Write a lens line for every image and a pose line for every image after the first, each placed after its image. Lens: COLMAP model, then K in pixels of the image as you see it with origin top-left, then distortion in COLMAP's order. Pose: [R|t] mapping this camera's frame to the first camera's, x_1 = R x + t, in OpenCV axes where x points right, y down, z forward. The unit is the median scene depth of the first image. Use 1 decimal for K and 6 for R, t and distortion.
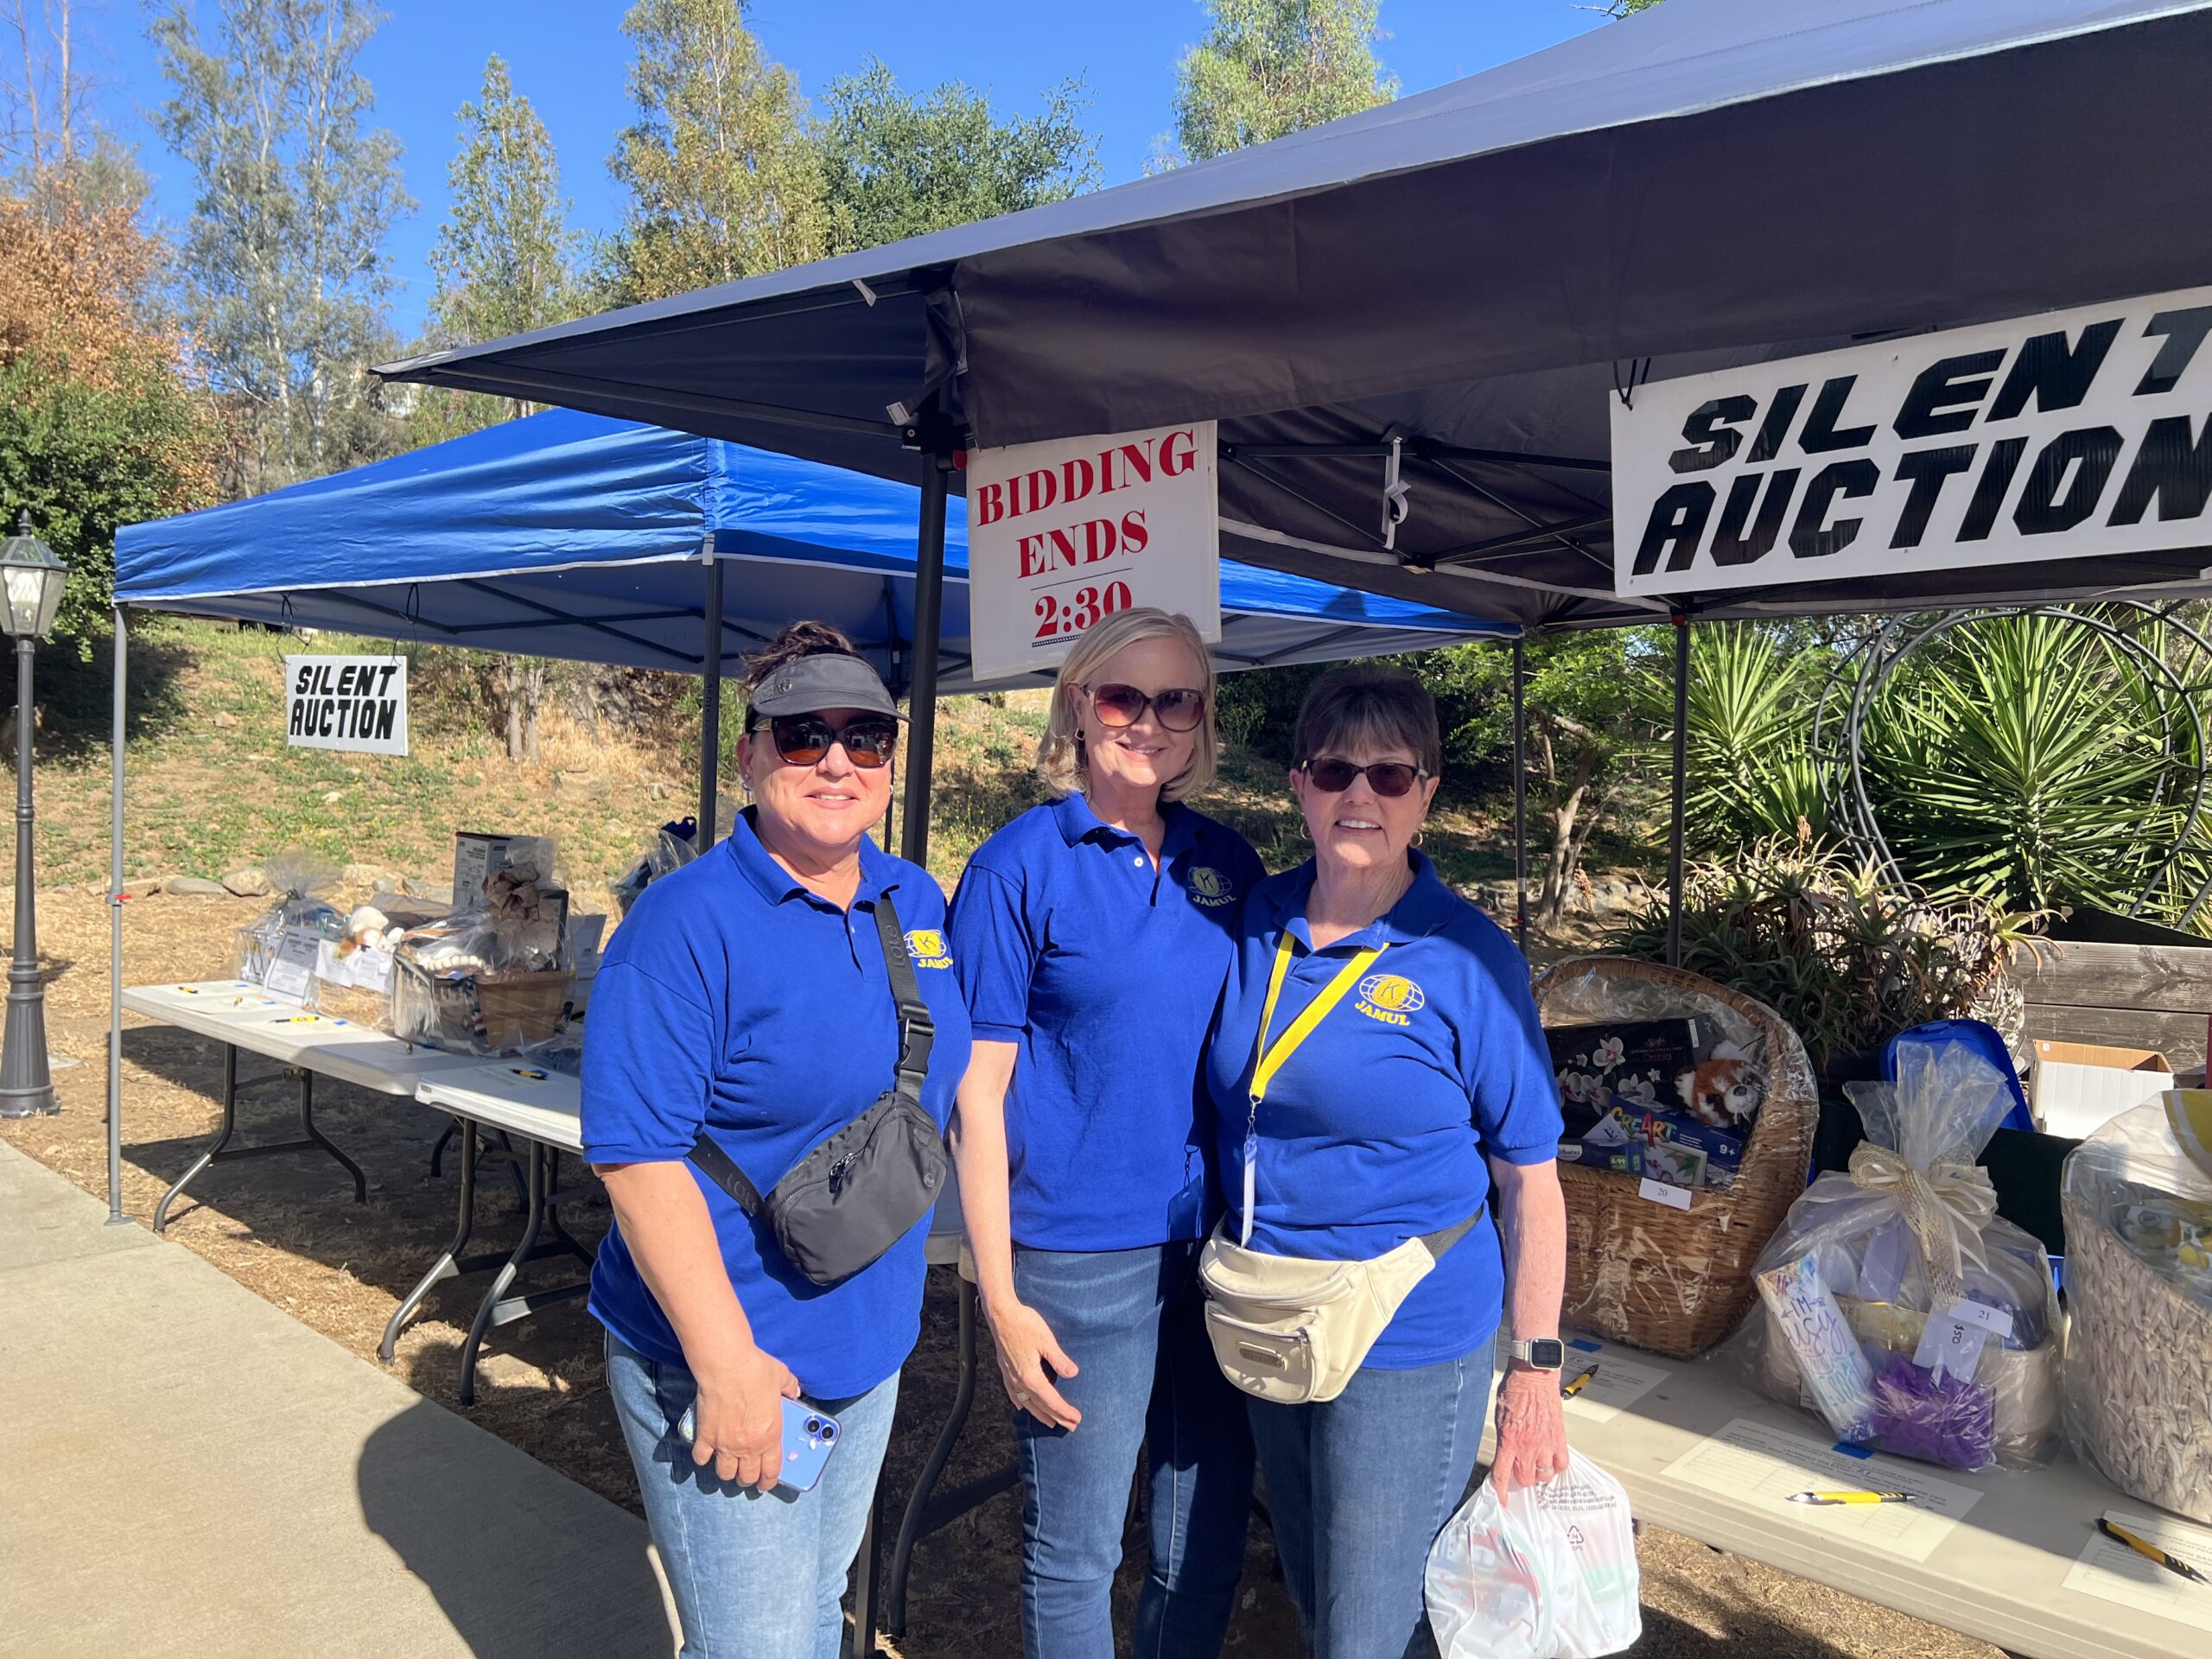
lens RADIAL K [[1679.6, 0, 1127.5], [0, 1679.6, 822.8], [0, 0, 1]] dist [0.062755, -0.083437]
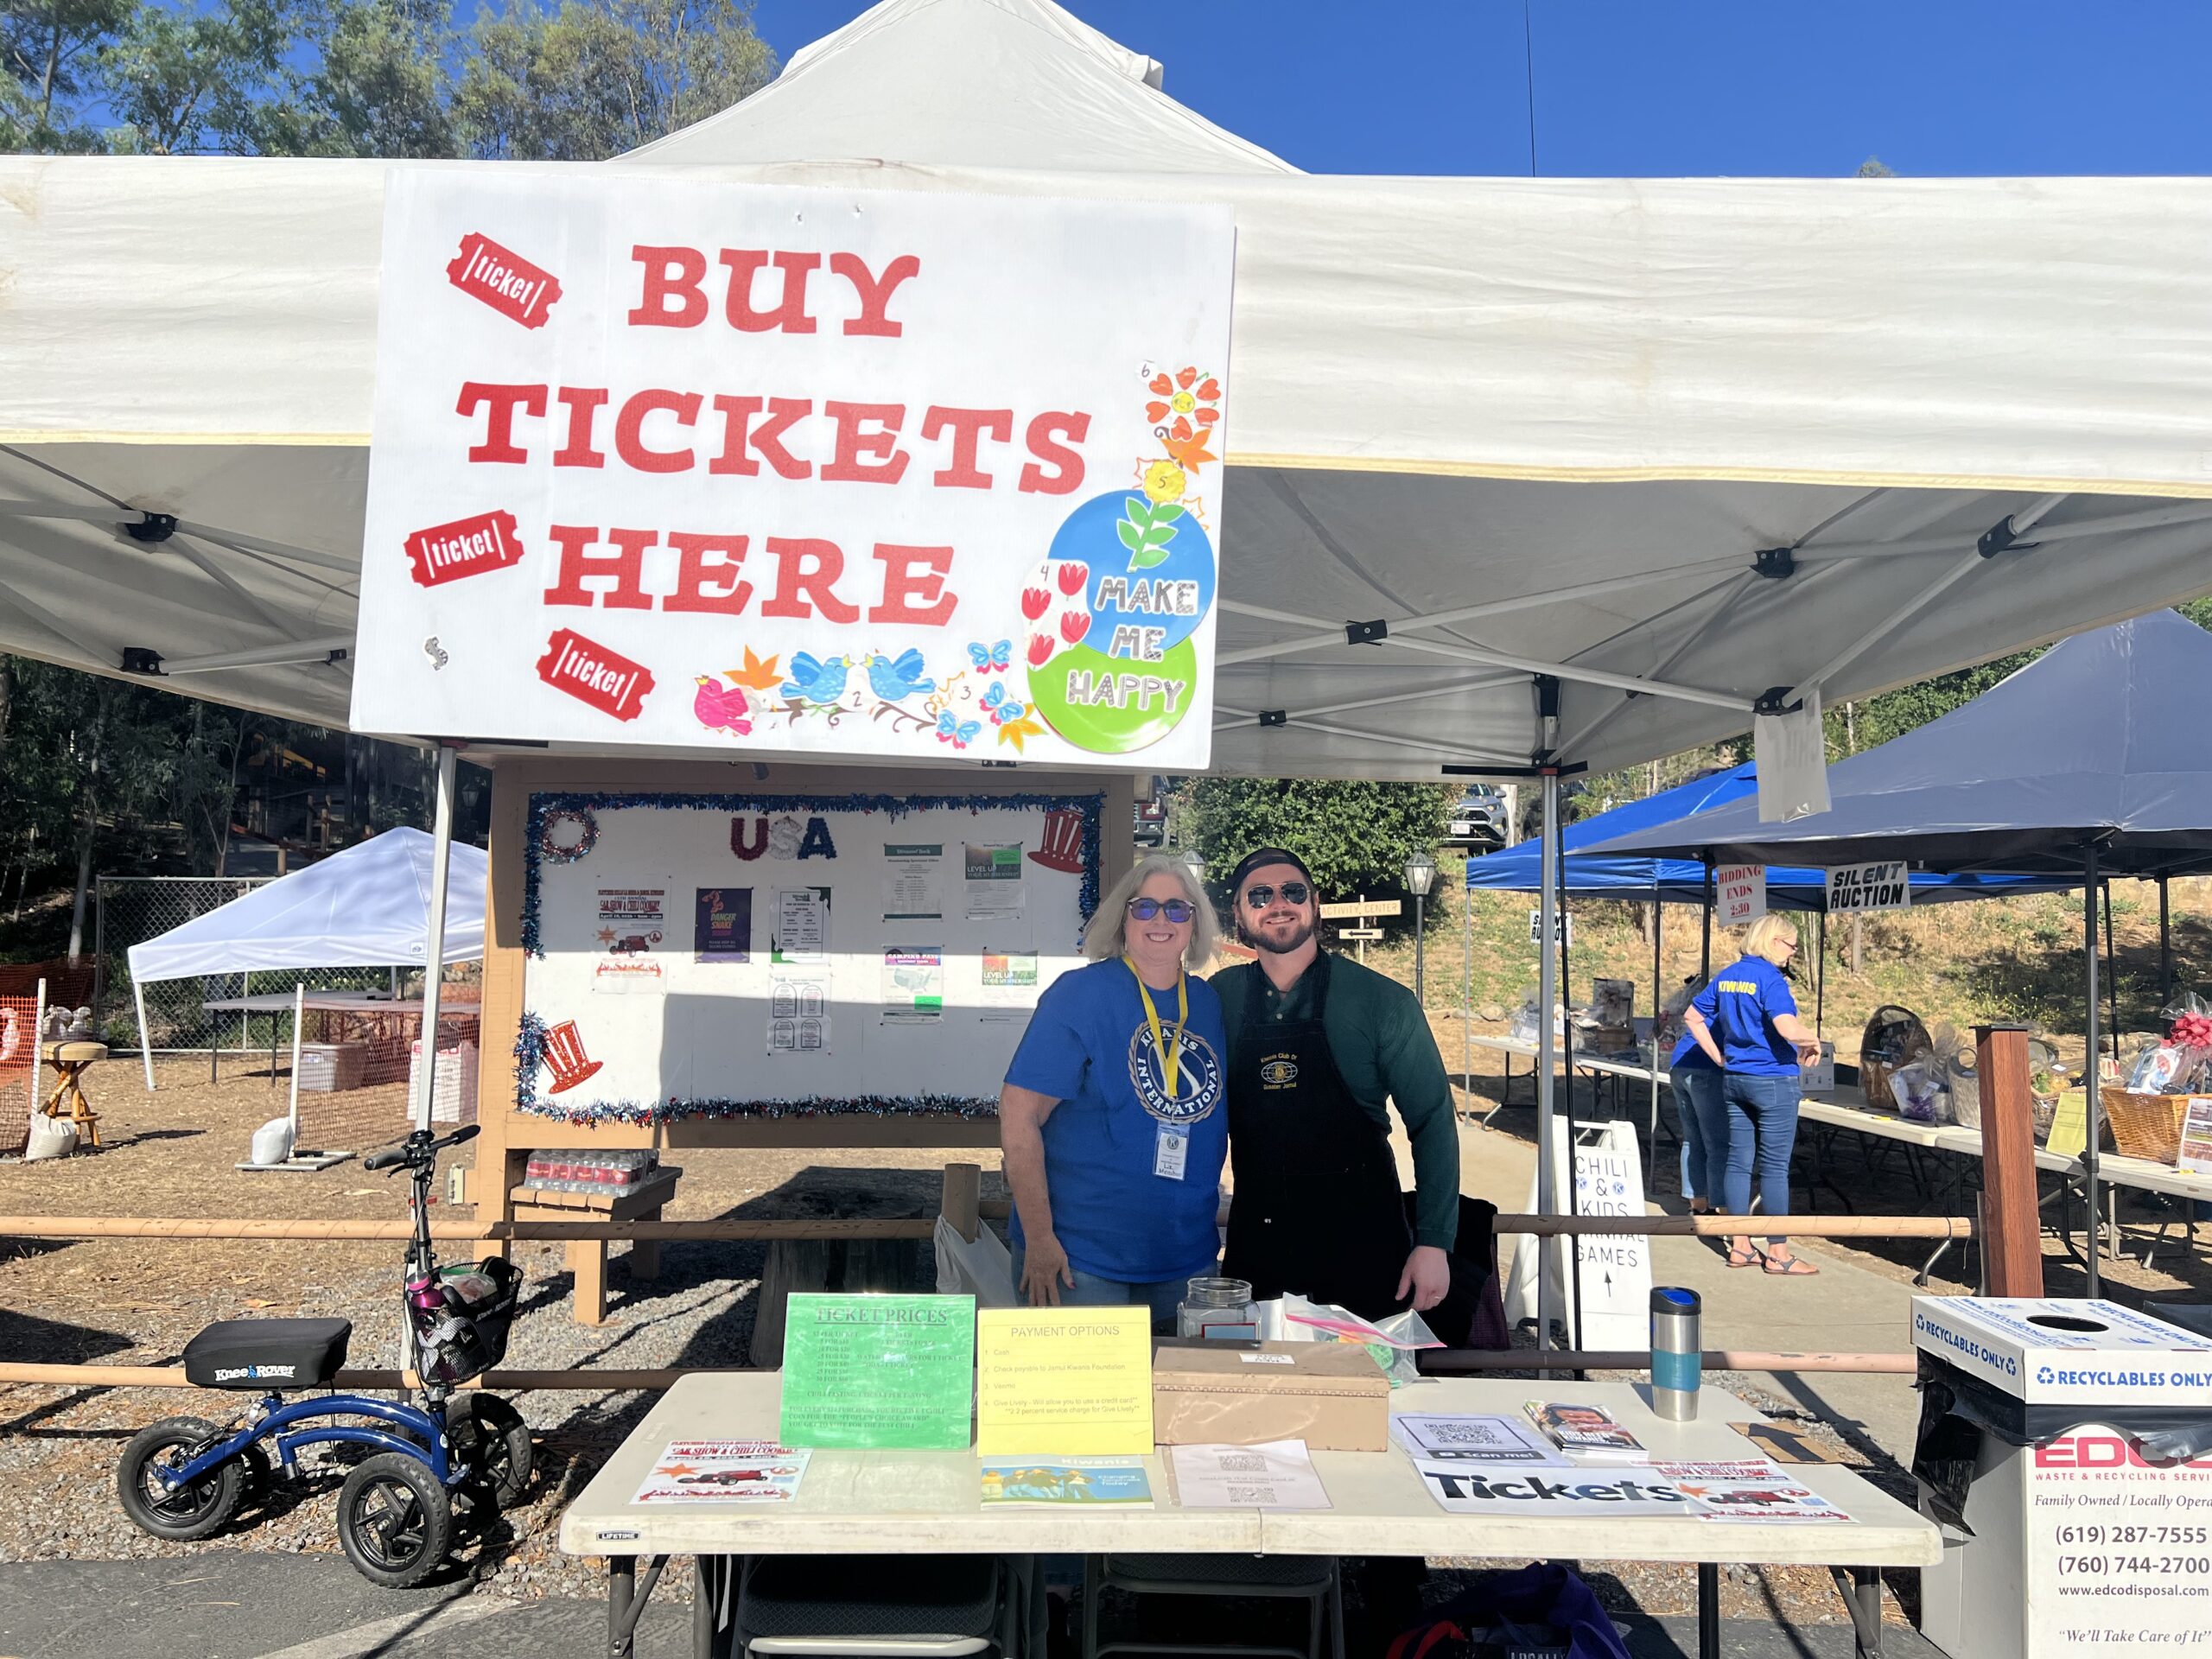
lens RADIAL K [[1679.7, 0, 1093.2], [0, 1679.7, 846.1], [0, 0, 1]] dist [0.067327, -0.073310]
pose [[0.774081, -0.040309, -0.631802, 0.255313], [-0.017988, 0.996168, -0.085595, 0.016802], [0.632831, 0.077622, 0.770389, -0.580241]]
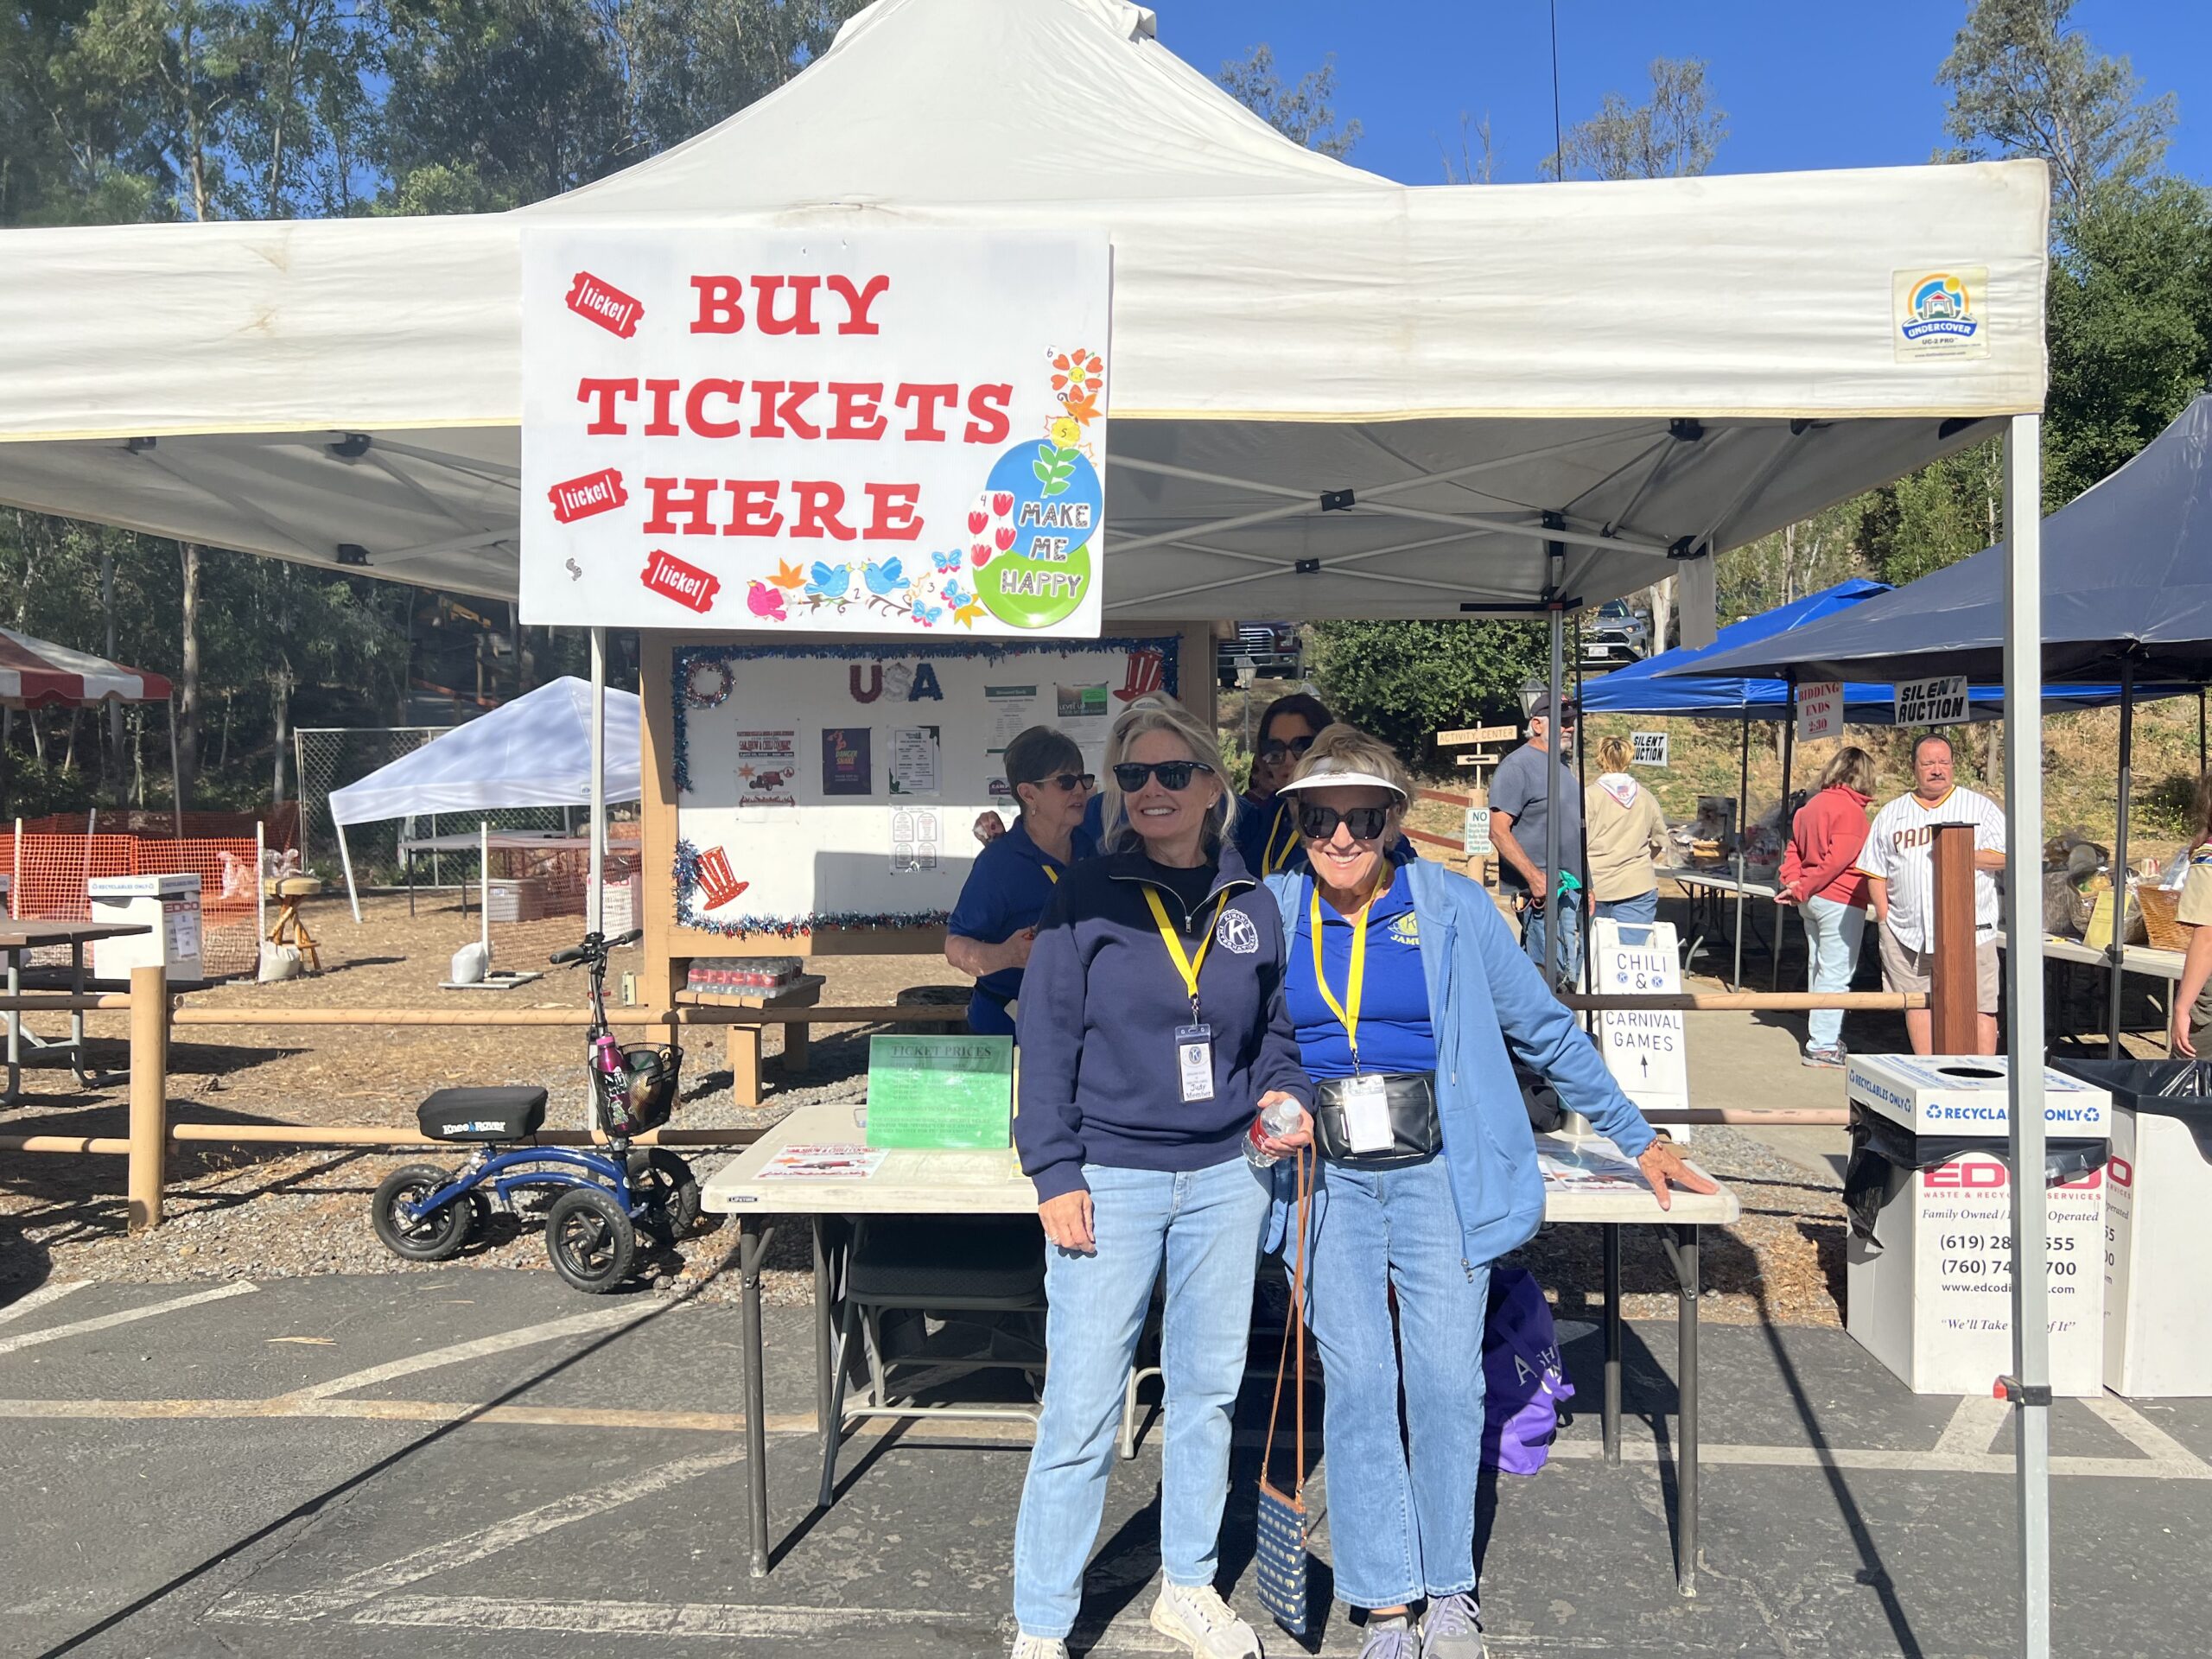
lens RADIAL K [[1676.2, 0, 1119.7], [0, 1676.2, 849.3], [0, 0, 1]] dist [0.084133, -0.099818]
pose [[0.724326, 0.010594, -0.689377, 0.308934], [-0.000005, 0.999882, 0.015360, 0.020316], [0.689458, -0.011123, 0.724240, -0.608024]]
